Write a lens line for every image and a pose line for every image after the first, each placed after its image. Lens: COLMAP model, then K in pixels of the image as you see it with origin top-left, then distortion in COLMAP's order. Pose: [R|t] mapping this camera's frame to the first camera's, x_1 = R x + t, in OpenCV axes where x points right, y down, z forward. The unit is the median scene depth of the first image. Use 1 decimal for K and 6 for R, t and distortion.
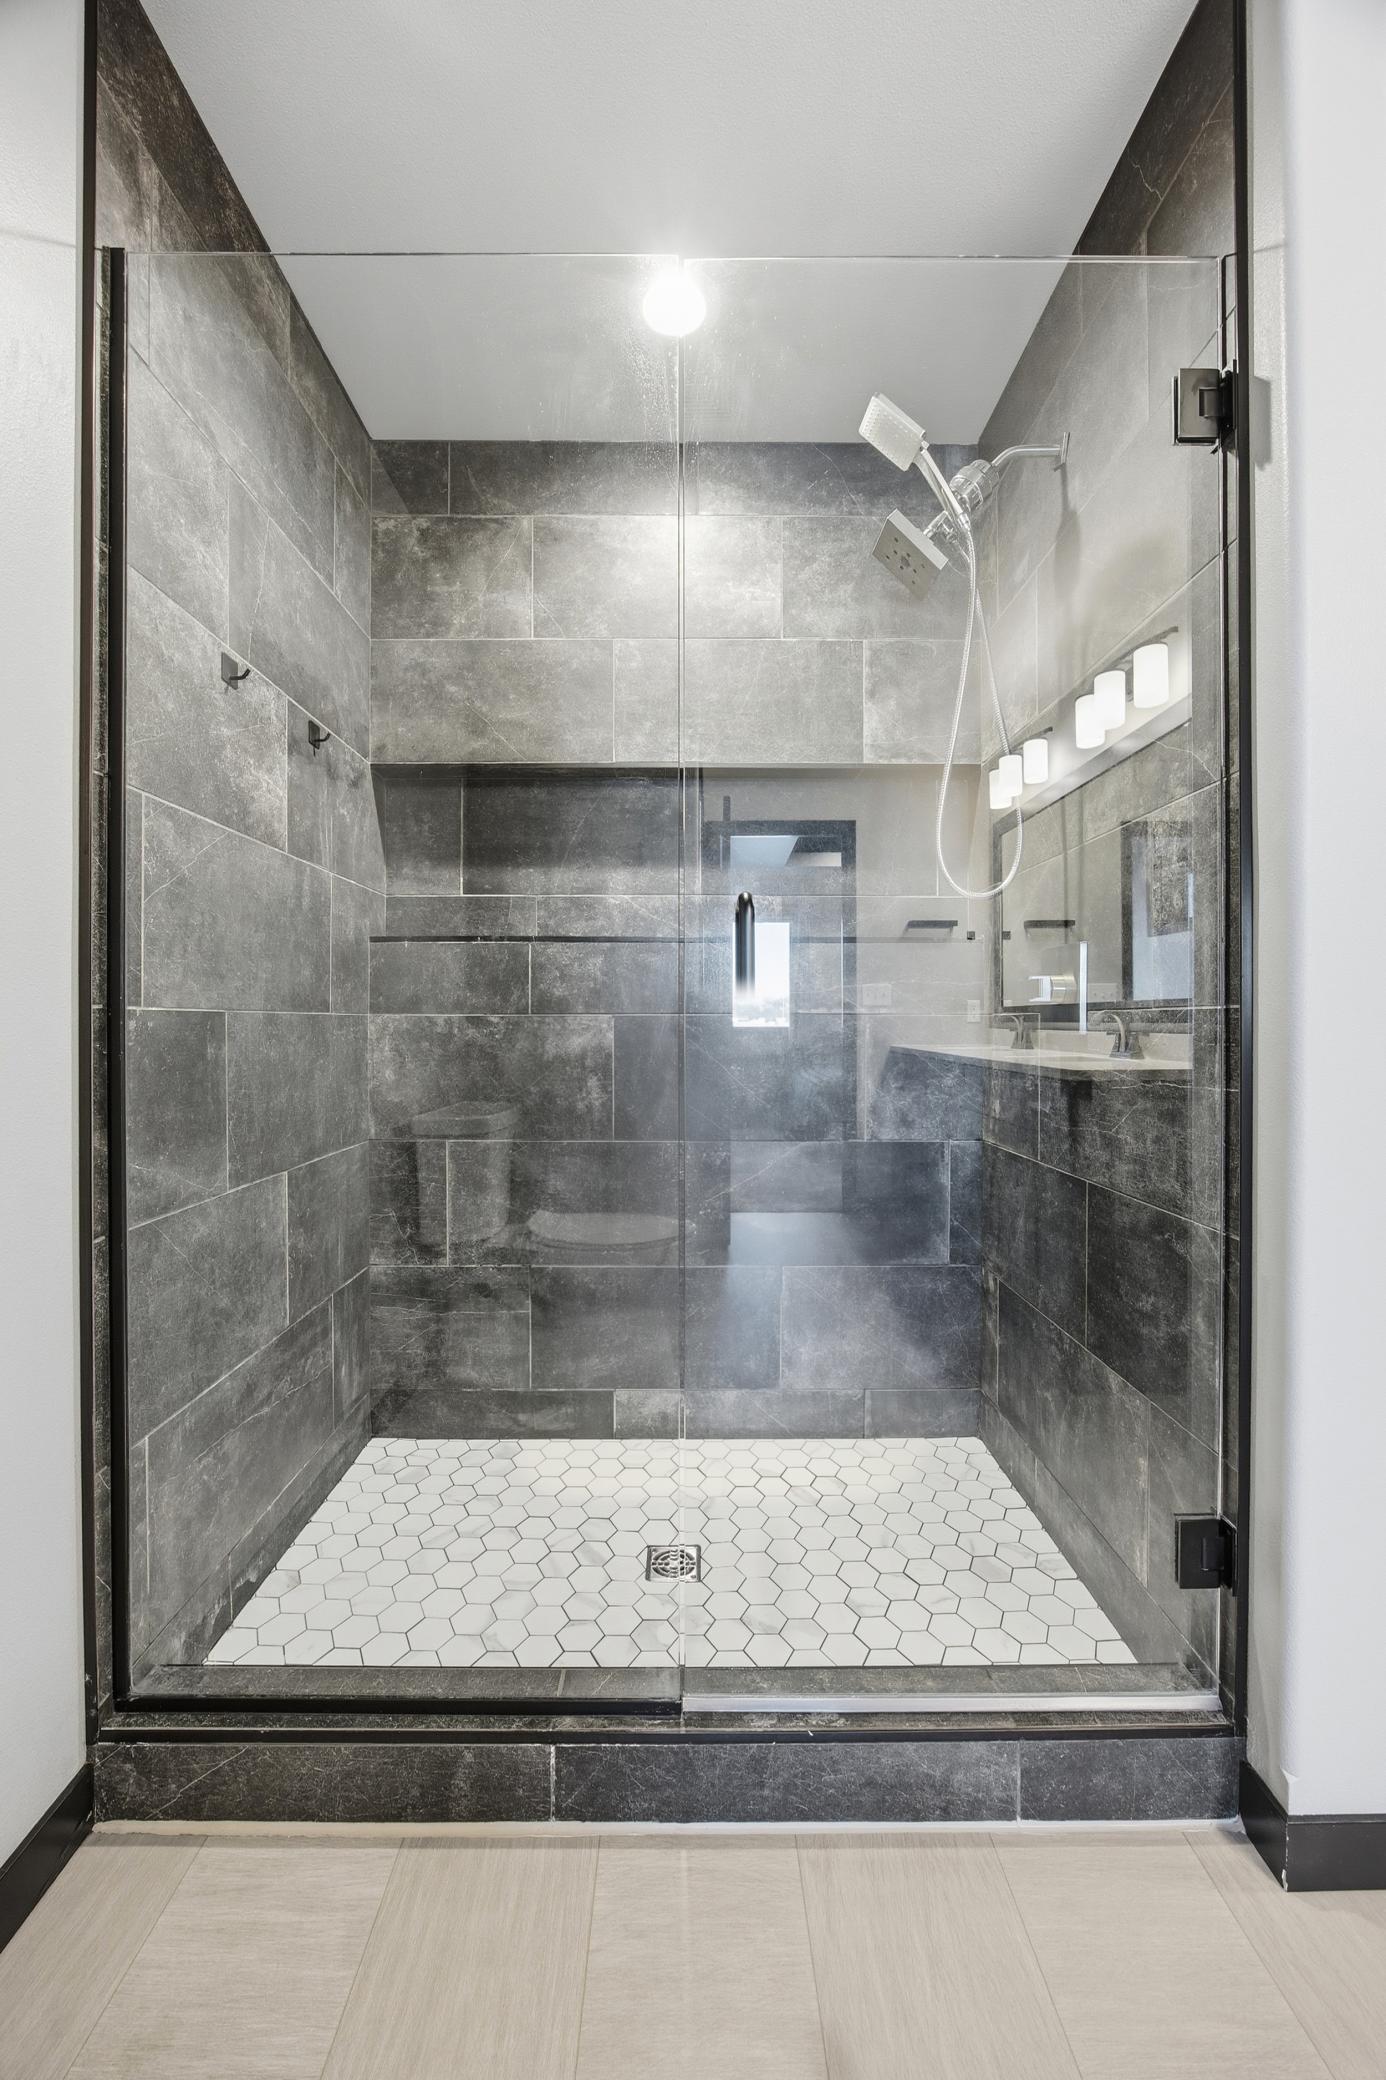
lens RADIAL K [[801.2, 0, 685.6], [0, 801.2, 1030.9], [0, 0, 1]] dist [0.001749, 0.001096]
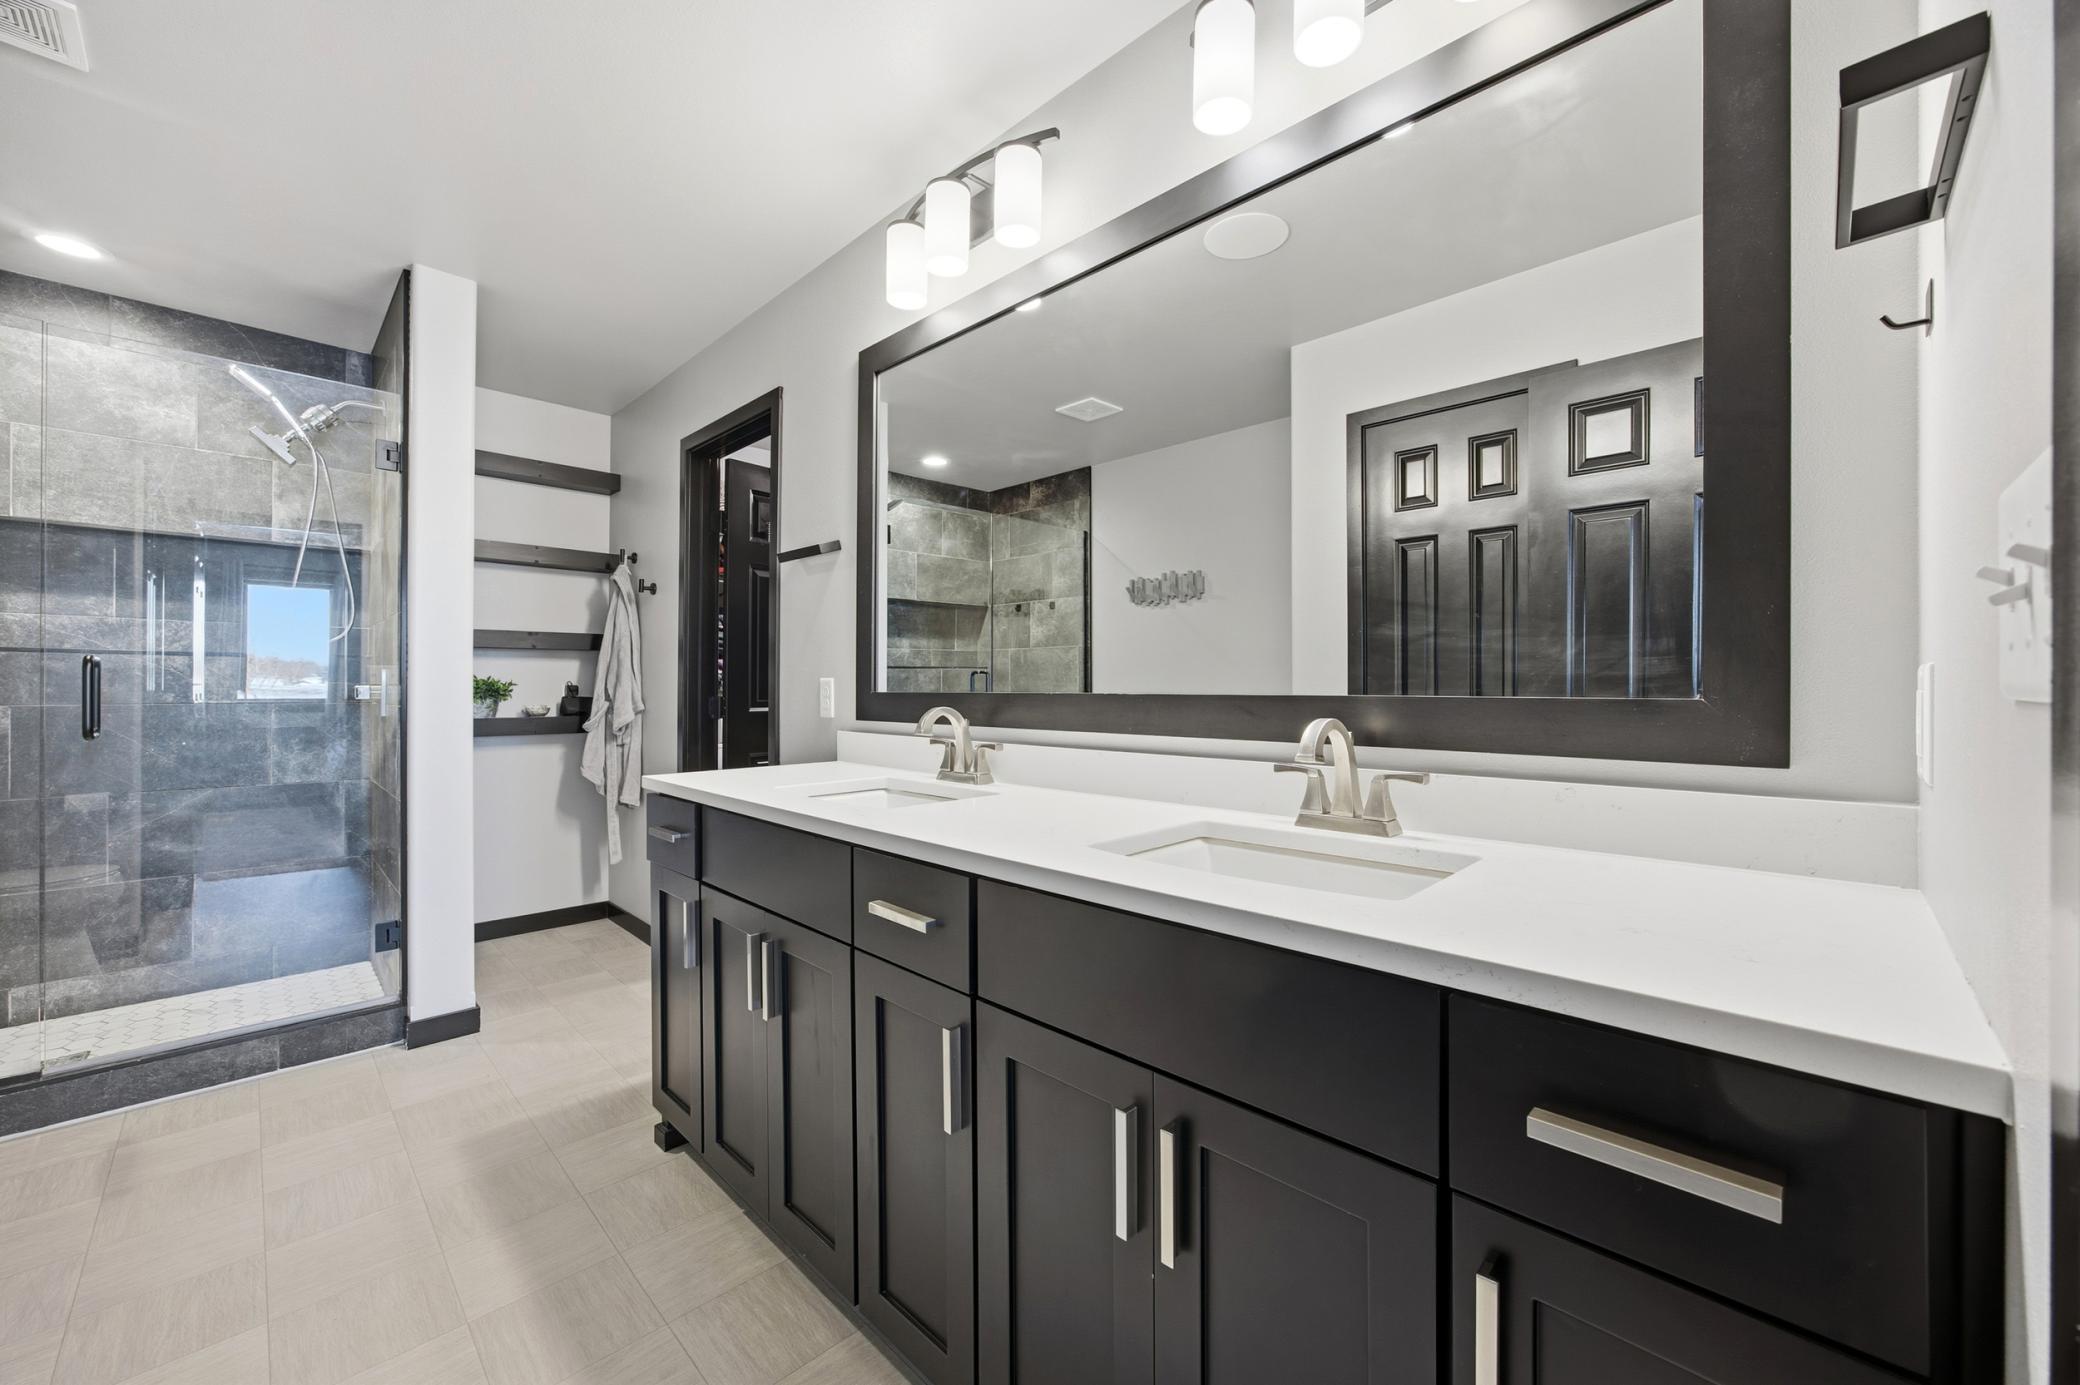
lens RADIAL K [[801.2, 0, 1031.0], [0, 801.2, 689.0], [0, 0, 1]] dist [0.001749, 0.001096]
pose [[0.717211, 0.002274, 0.696853, 0.192486], [0.001802, 0.999985, -0.005118, -0.037568], [-0.696854, 0.004926, 0.717196, -1.132334]]
